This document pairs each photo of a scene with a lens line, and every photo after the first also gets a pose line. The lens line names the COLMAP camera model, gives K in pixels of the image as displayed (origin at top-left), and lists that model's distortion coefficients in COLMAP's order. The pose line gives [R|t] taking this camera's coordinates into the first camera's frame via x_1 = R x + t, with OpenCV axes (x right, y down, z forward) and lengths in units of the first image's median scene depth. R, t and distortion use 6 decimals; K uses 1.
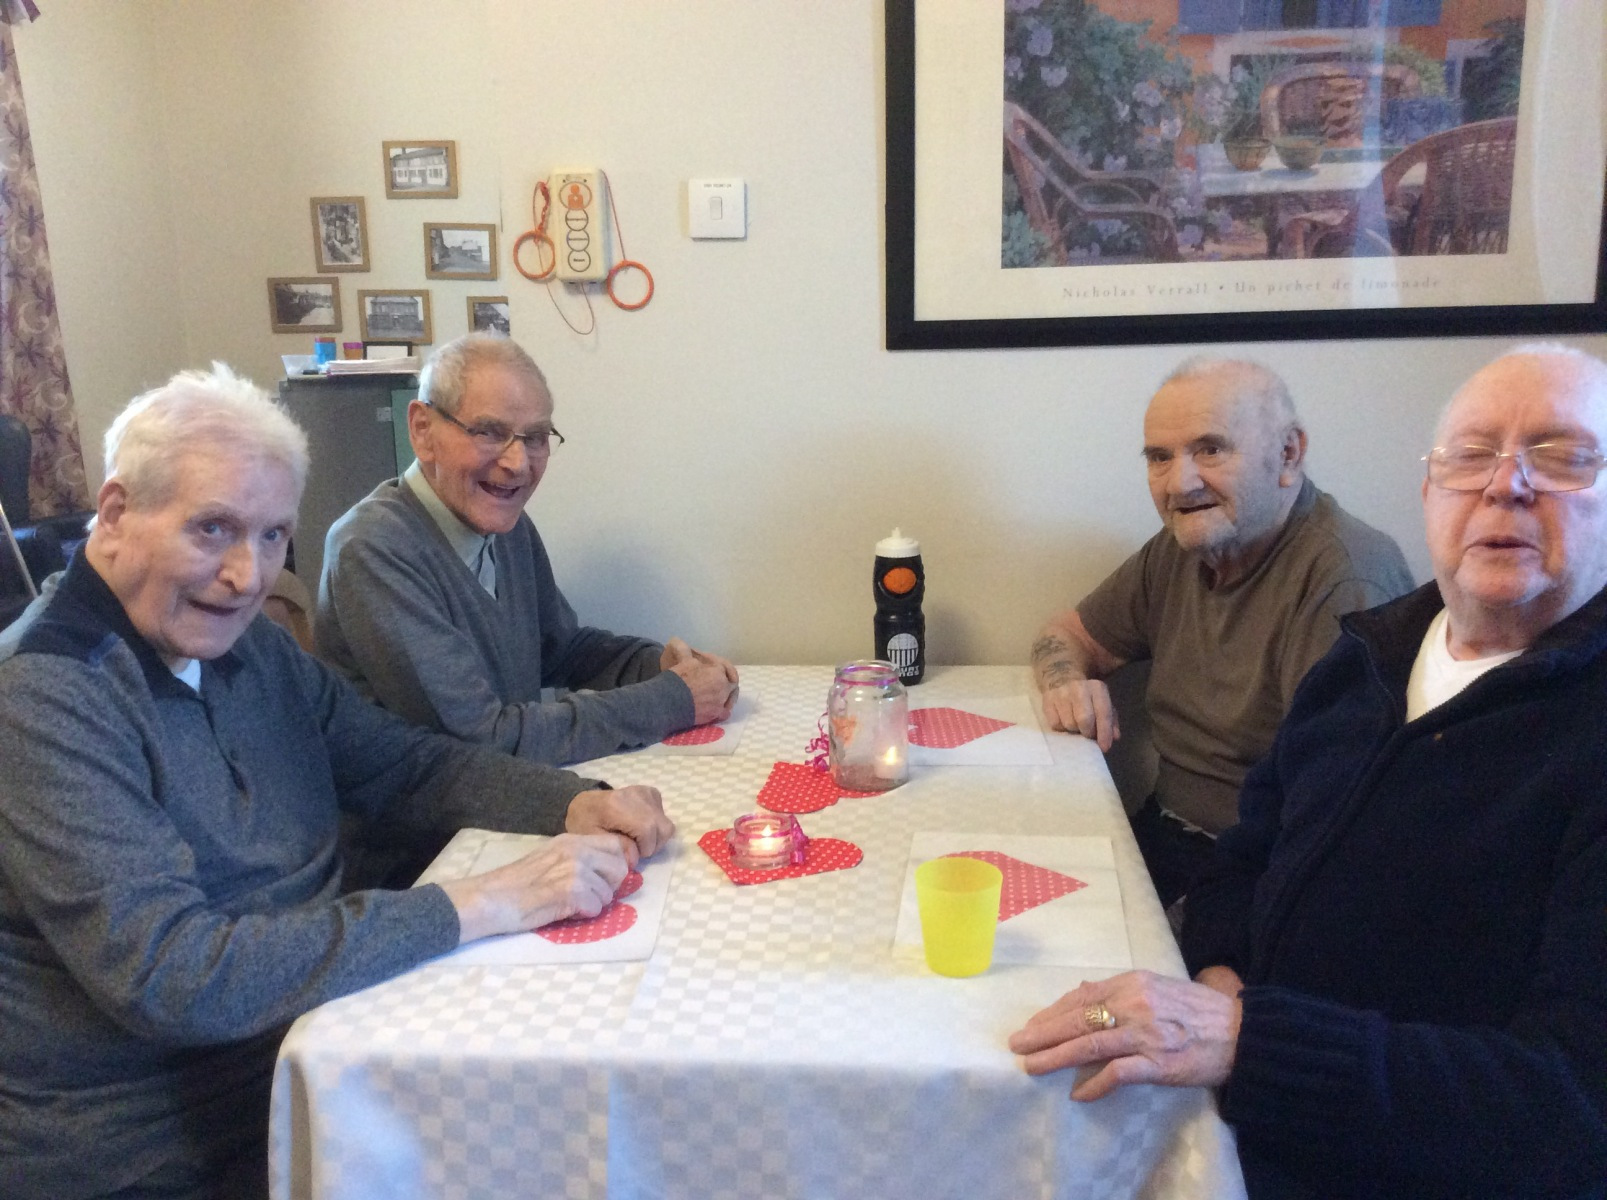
lens RADIAL K [[1501.0, 0, 803.4], [0, 1501.0, 638.5], [0, 0, 1]] dist [0.101849, -0.004064]
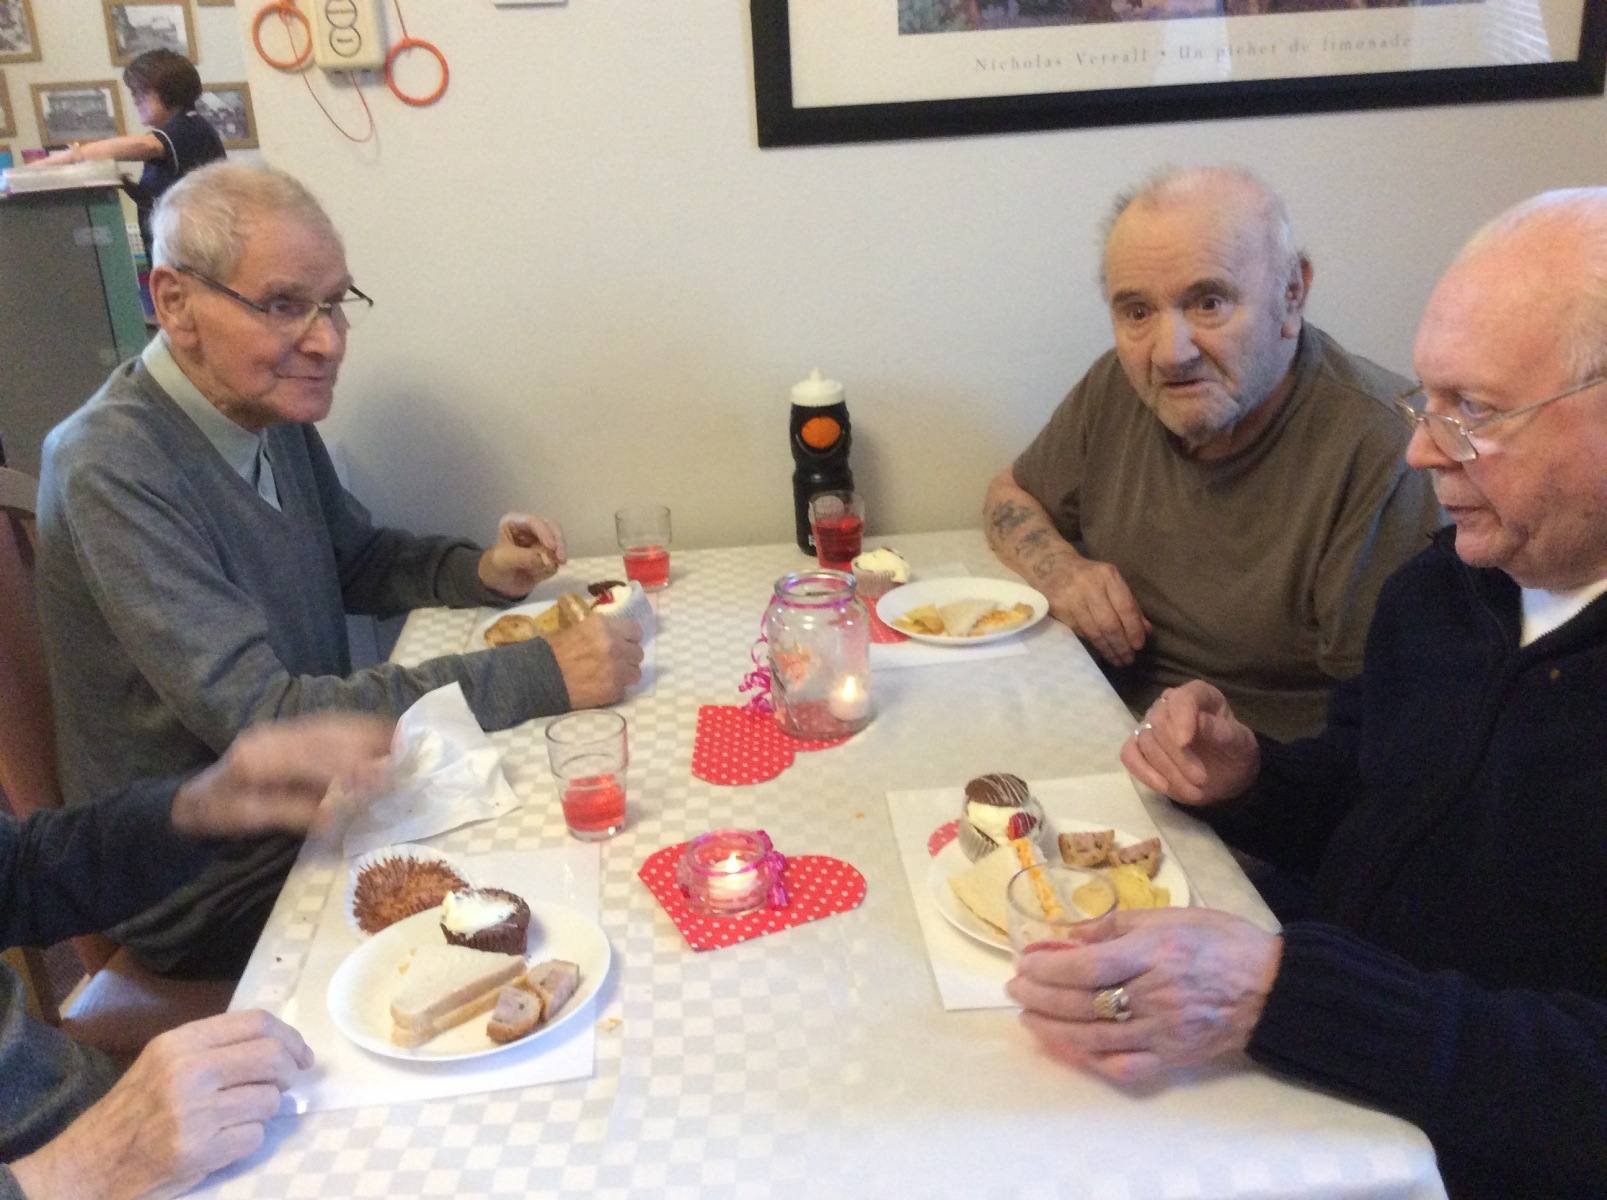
lens RADIAL K [[1498.3, 0, 803.5], [0, 1498.3, 600.0], [0, 0, 1]] dist [0.023604, -0.016595]
pose [[0.983856, -0.089529, 0.154959, -0.067221], [0.070231, 0.989563, 0.125826, -0.054344], [-0.164606, -0.112912, 0.979875, 0.203420]]
